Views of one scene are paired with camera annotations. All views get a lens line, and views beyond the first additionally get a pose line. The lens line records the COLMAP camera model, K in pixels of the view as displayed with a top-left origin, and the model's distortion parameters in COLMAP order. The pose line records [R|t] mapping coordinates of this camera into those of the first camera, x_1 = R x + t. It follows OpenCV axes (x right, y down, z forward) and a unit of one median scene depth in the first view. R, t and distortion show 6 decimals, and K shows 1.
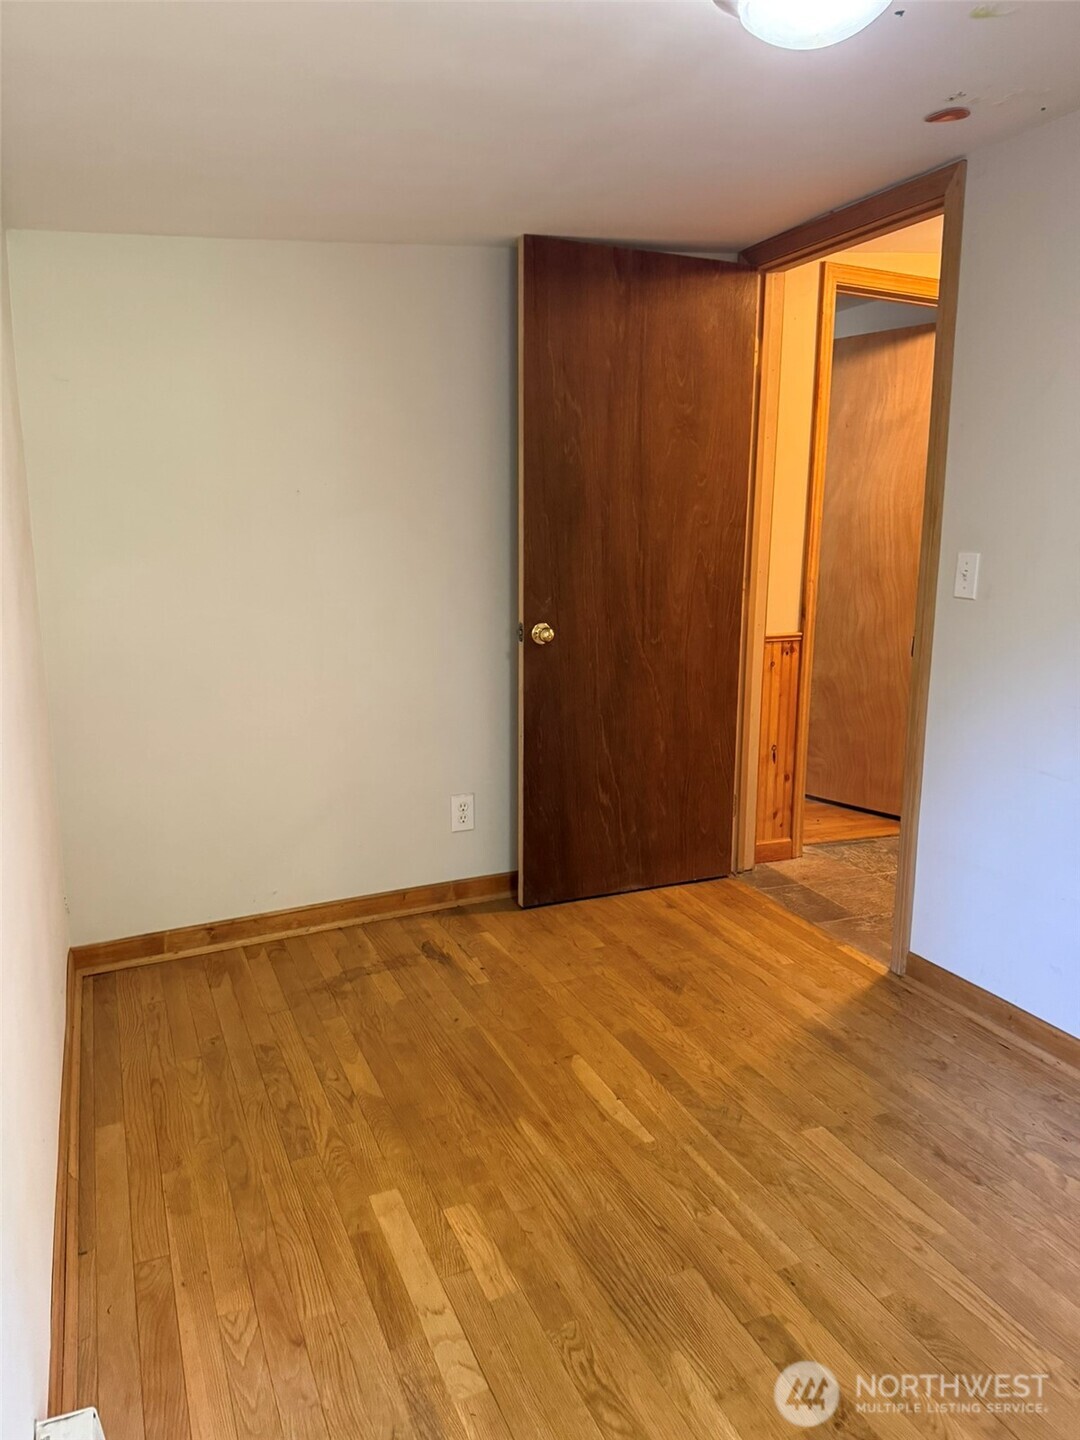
lens RADIAL K [[1015.5, 0, 532.2], [0, 1015.5, 719.0], [0, 0, 1]] dist [0.019211, -0.032154]
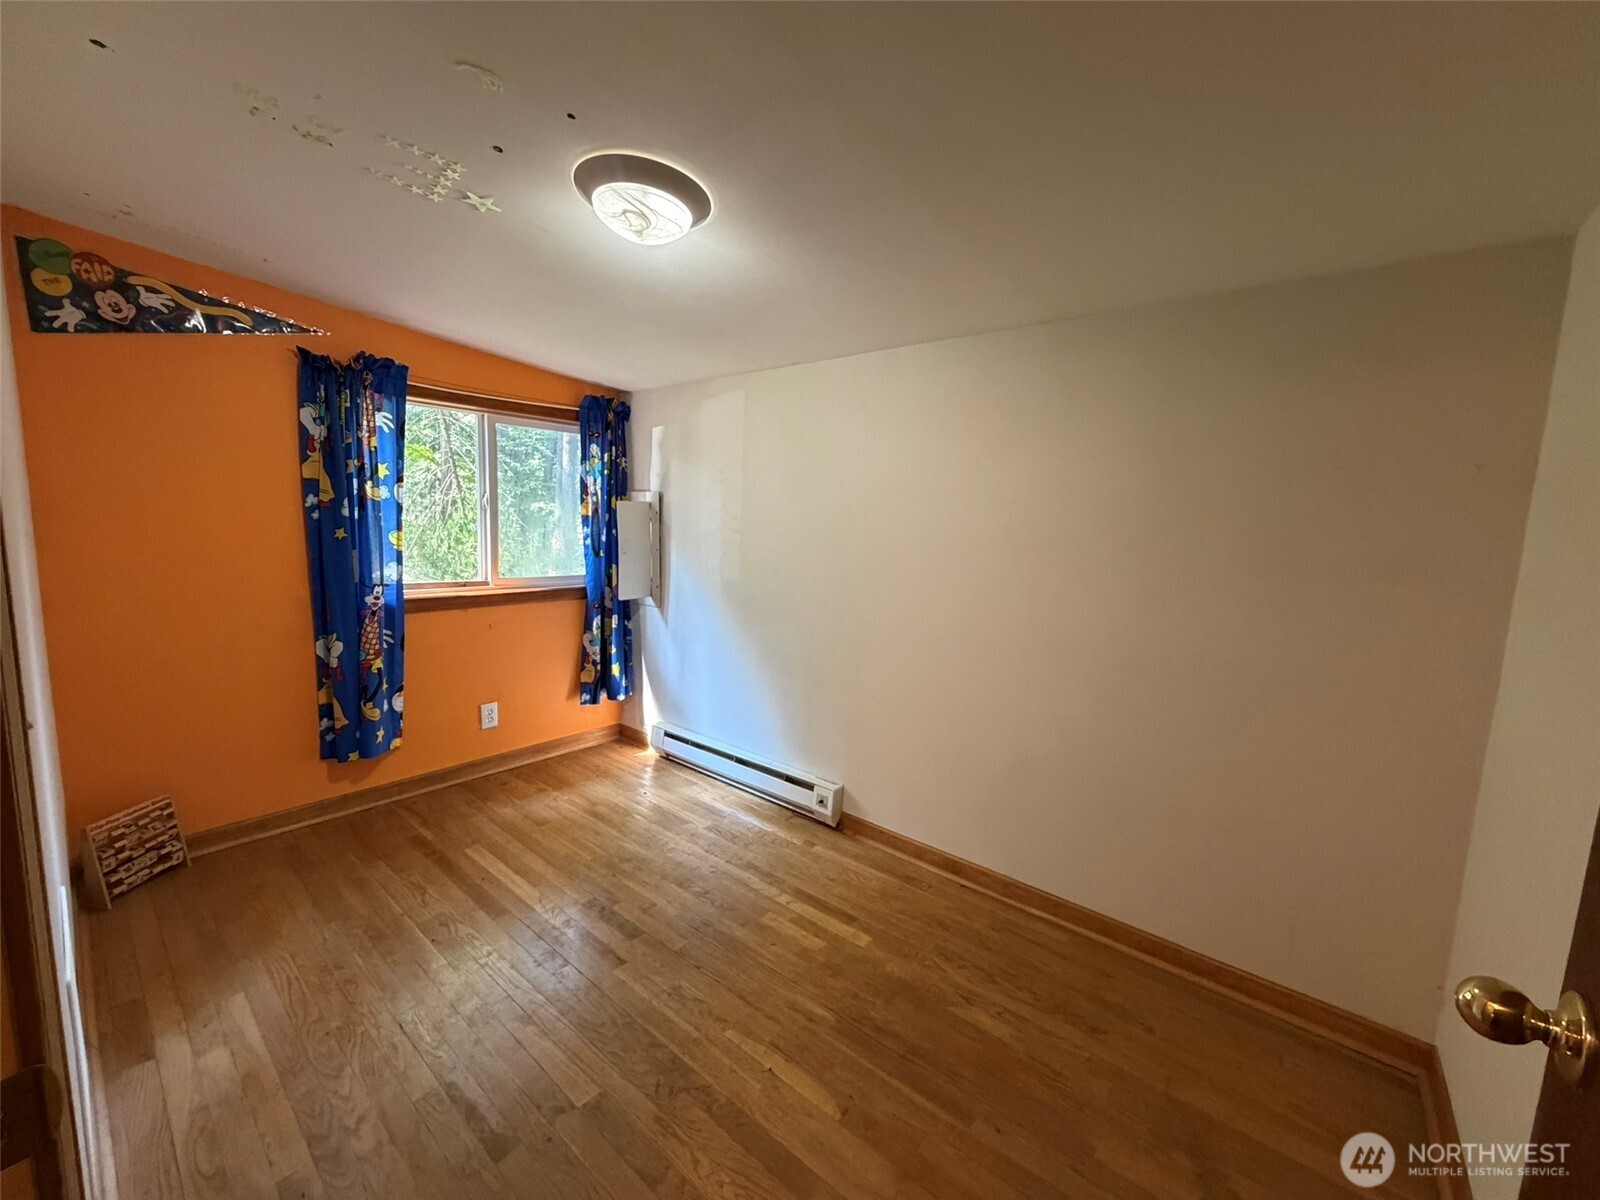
lens RADIAL K [[638.5, 0, 796.2], [0, 638.5, 592.8], [0, 0, 1]] dist [-0.000741, -0.000300]
pose [[-0.893668, 0.020496, -0.448260, 0.426749], [-0.119065, 0.952318, 0.280915, -0.366235], [0.432644, 0.304417, -0.848616, 1.731151]]
